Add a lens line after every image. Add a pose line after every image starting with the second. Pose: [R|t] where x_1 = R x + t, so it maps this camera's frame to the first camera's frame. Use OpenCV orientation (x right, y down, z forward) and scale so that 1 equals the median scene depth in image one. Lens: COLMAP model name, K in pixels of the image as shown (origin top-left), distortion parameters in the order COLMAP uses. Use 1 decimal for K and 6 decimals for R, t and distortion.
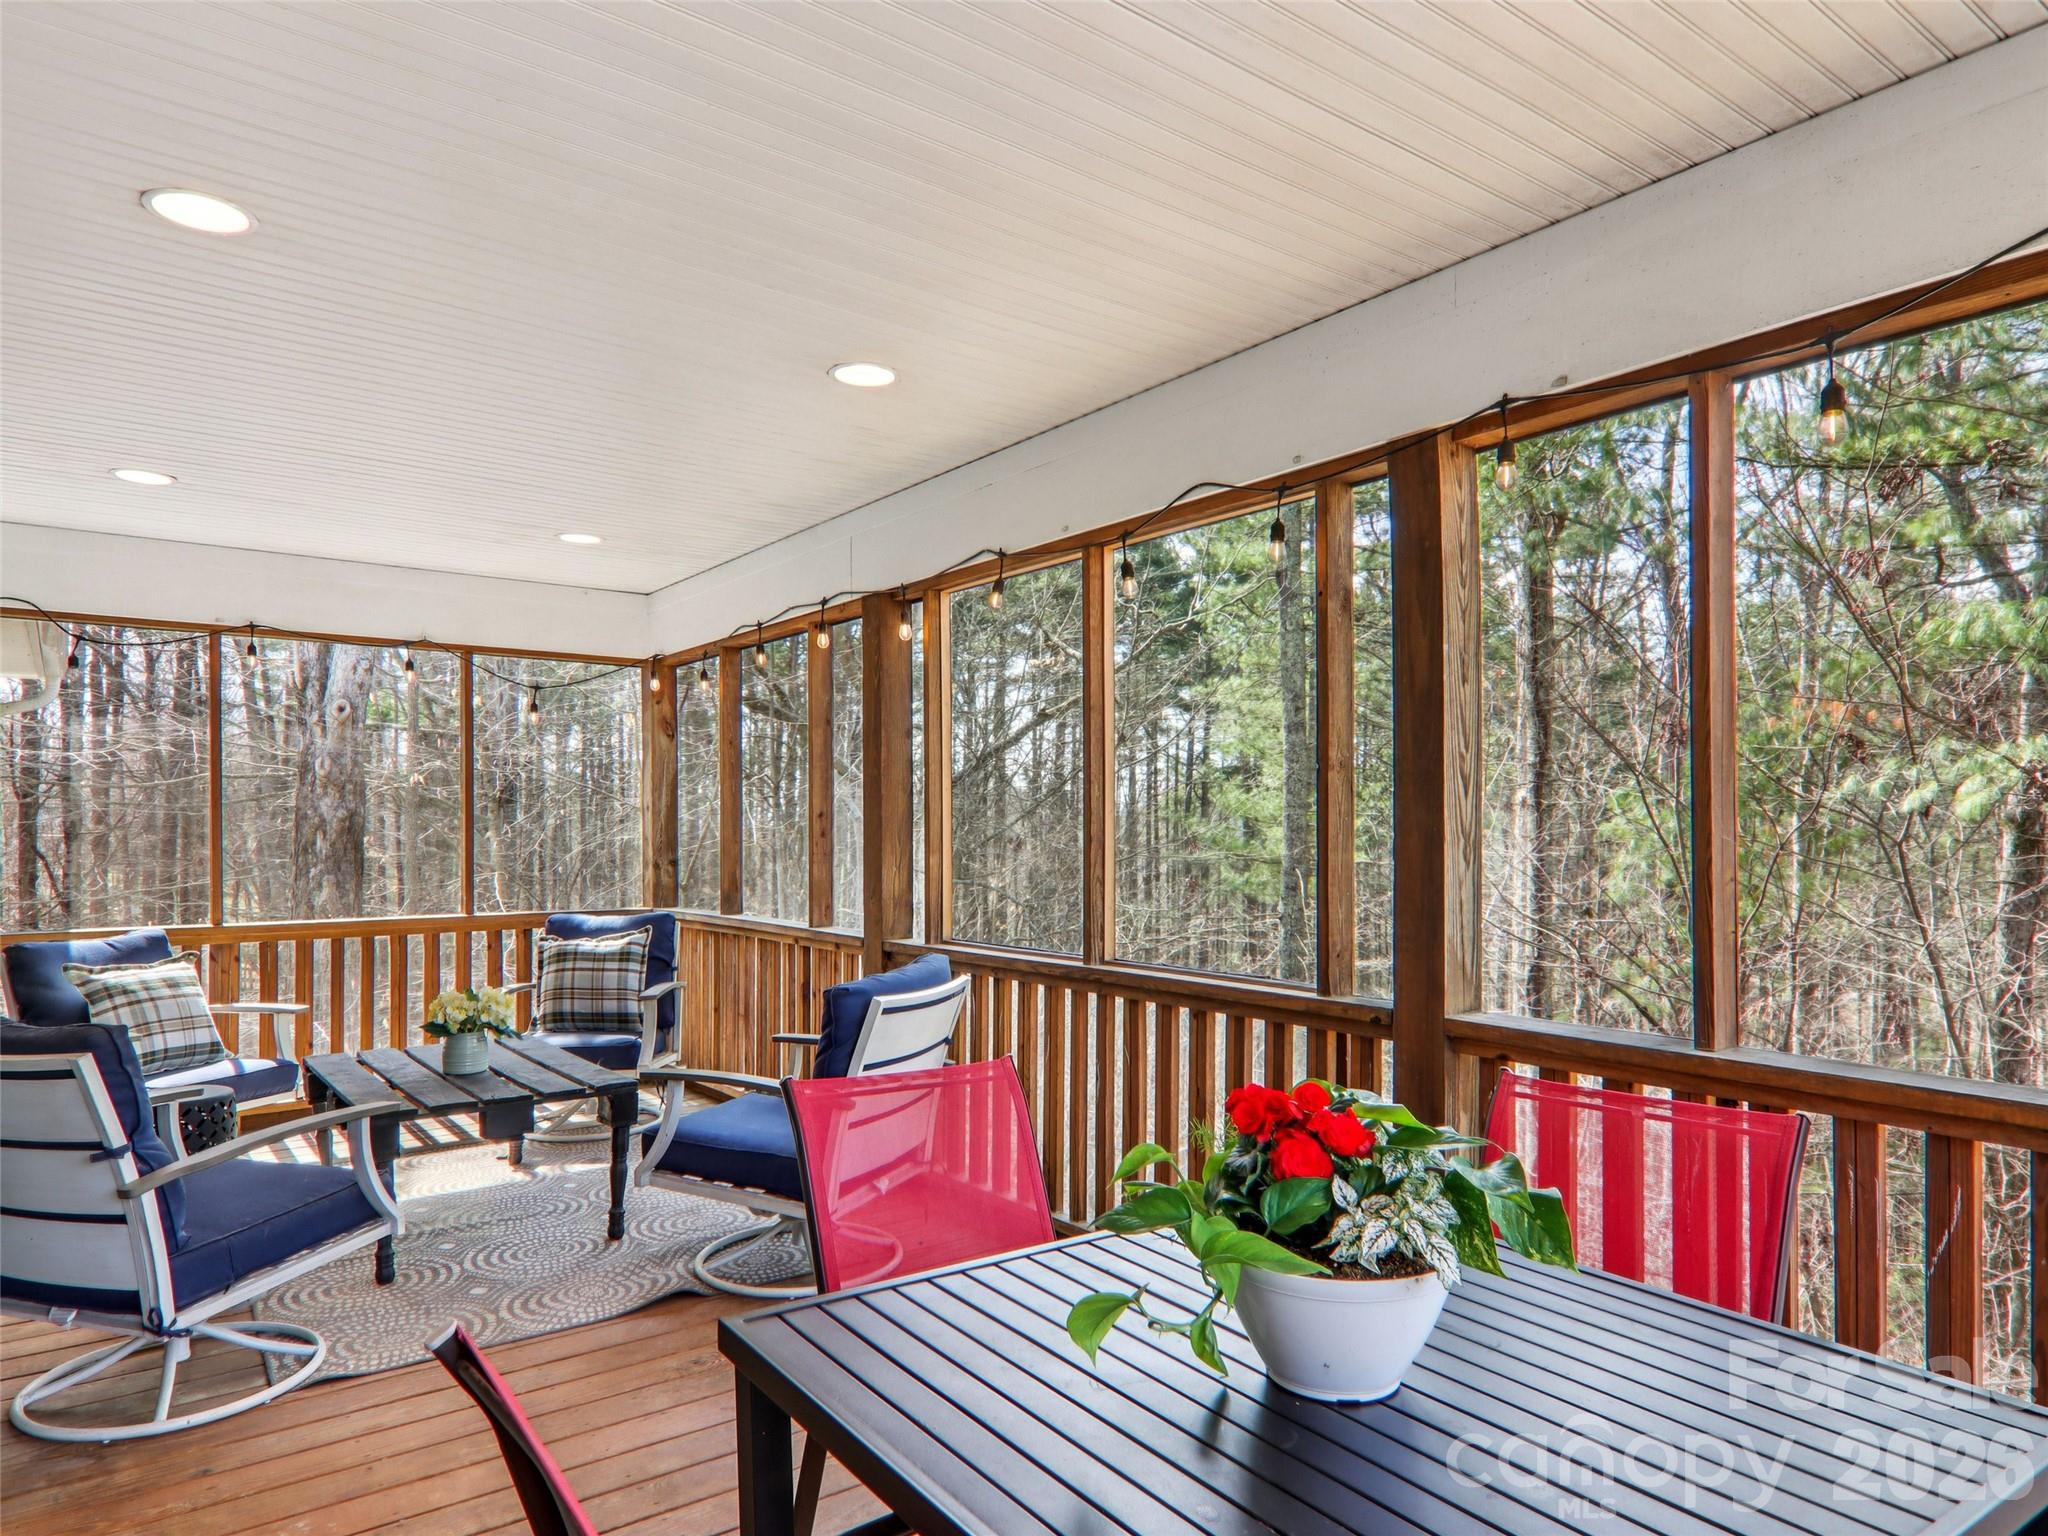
lens RADIAL K [[1276.0, 0, 1031.3], [0, 1276.0, 812.7], [0, 0, 1]] dist [0.033726, -0.022290]
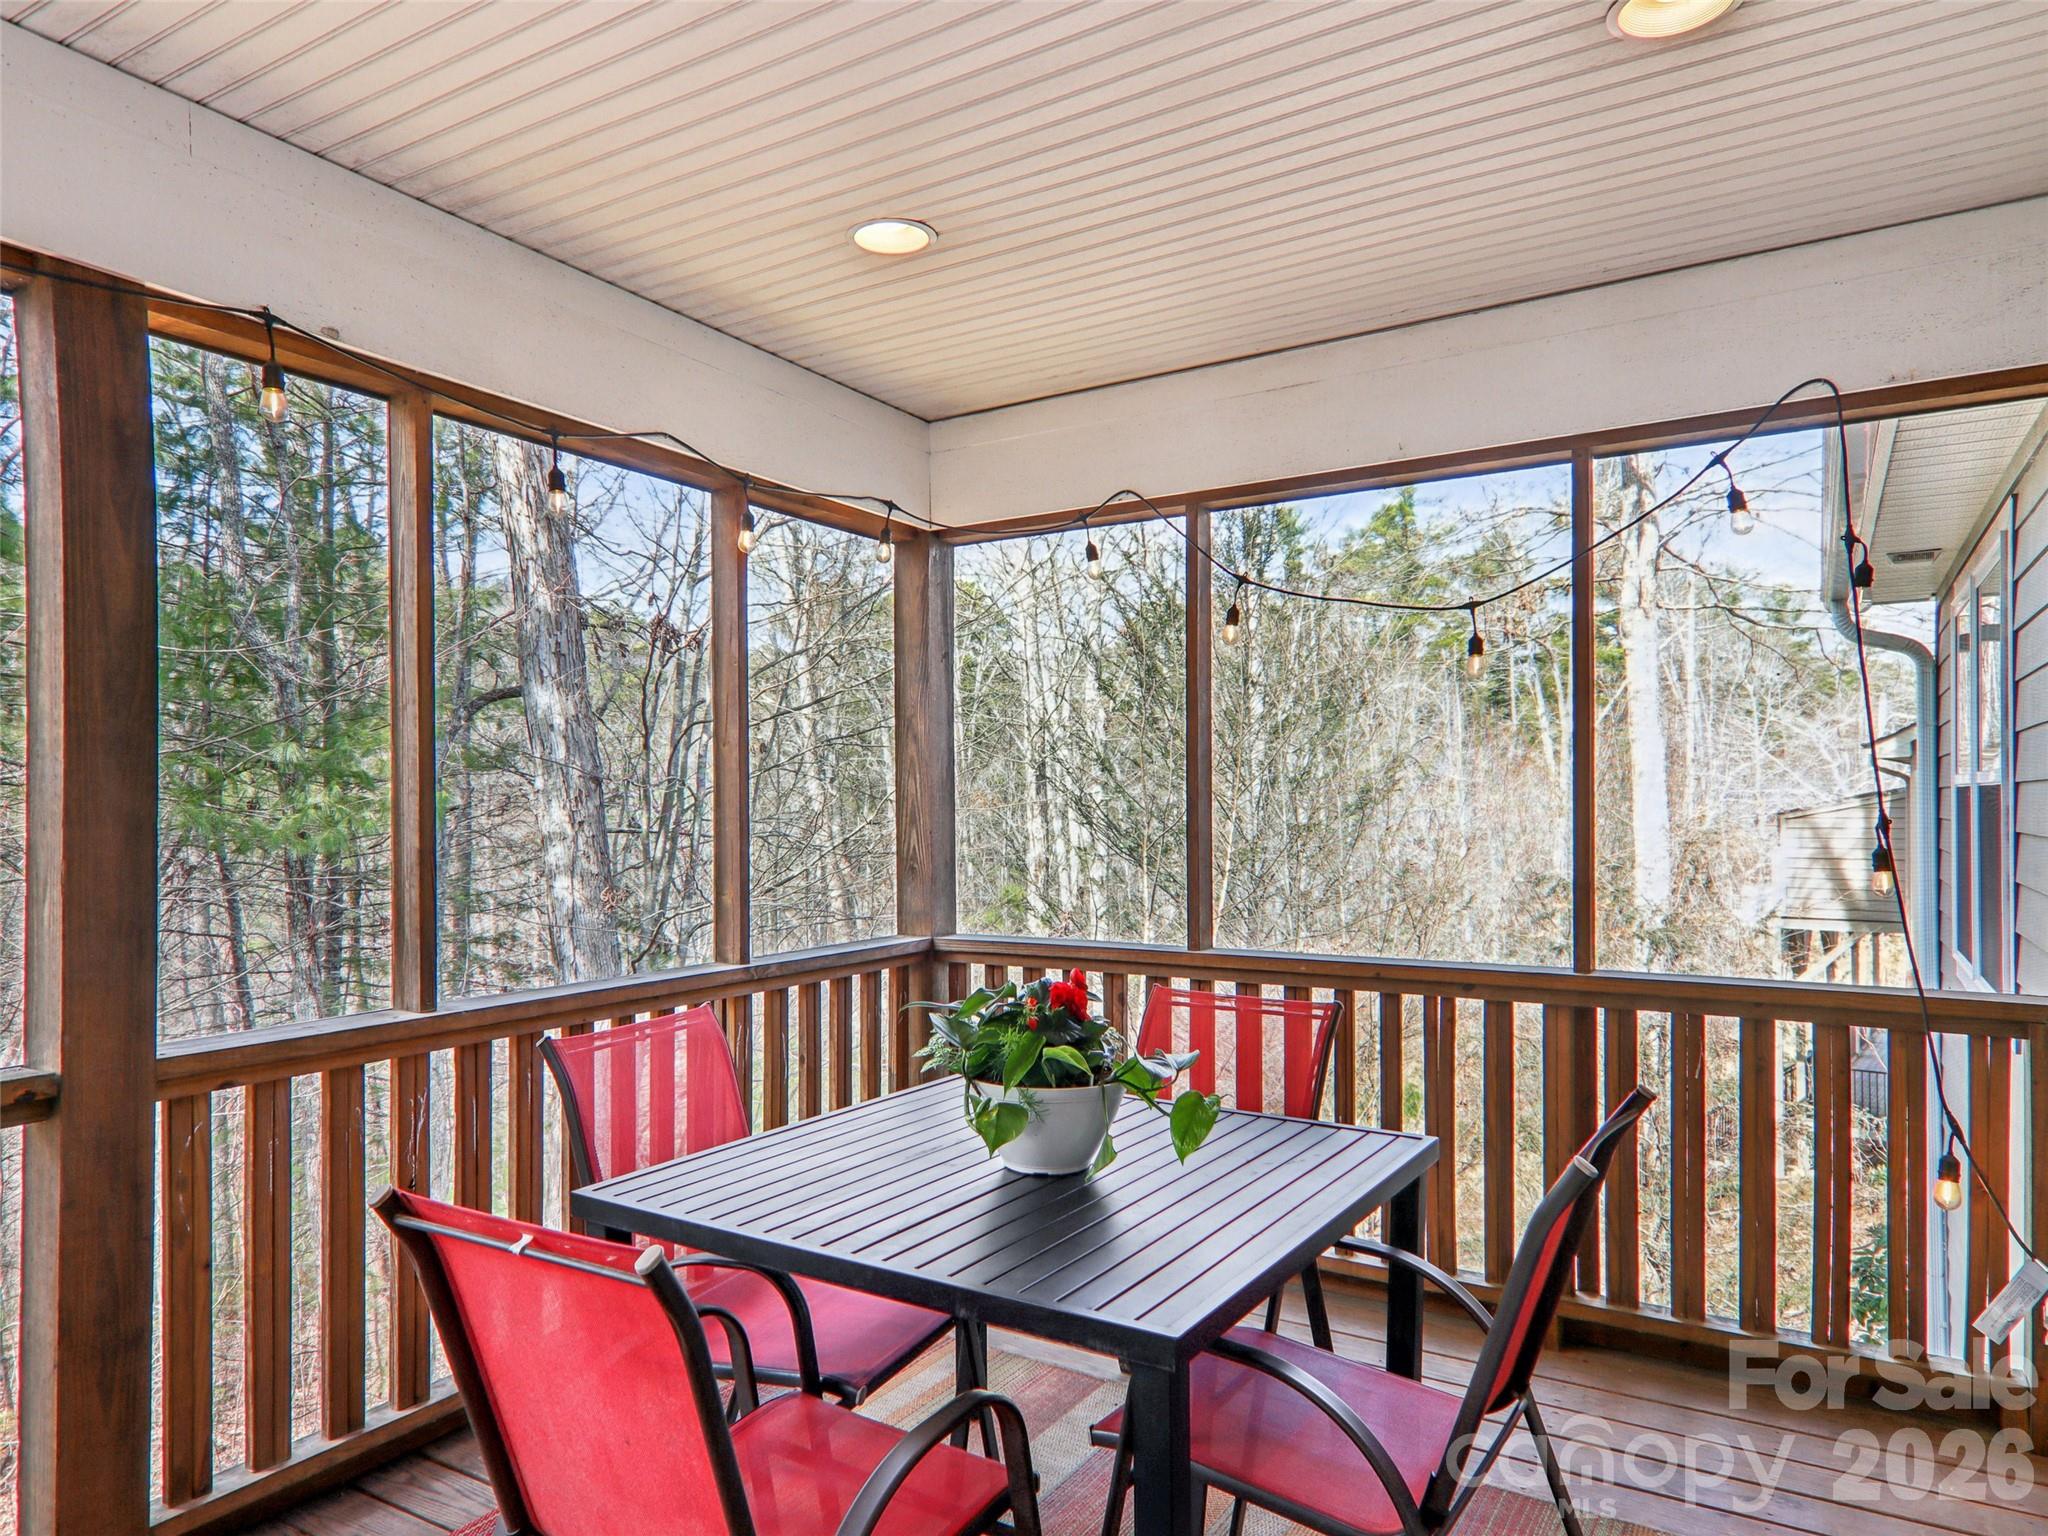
lens RADIAL K [[1276.0, 0, 1031.3], [0, 1276.0, 812.7], [0, 0, 1]] dist [0.033726, -0.022290]
pose [[-0.389429, 0.004615, 0.921045, -0.789912], [0.003436, 0.999988, -0.003558, 0.021601], [-0.921050, 0.001779, -0.389440, 1.096017]]
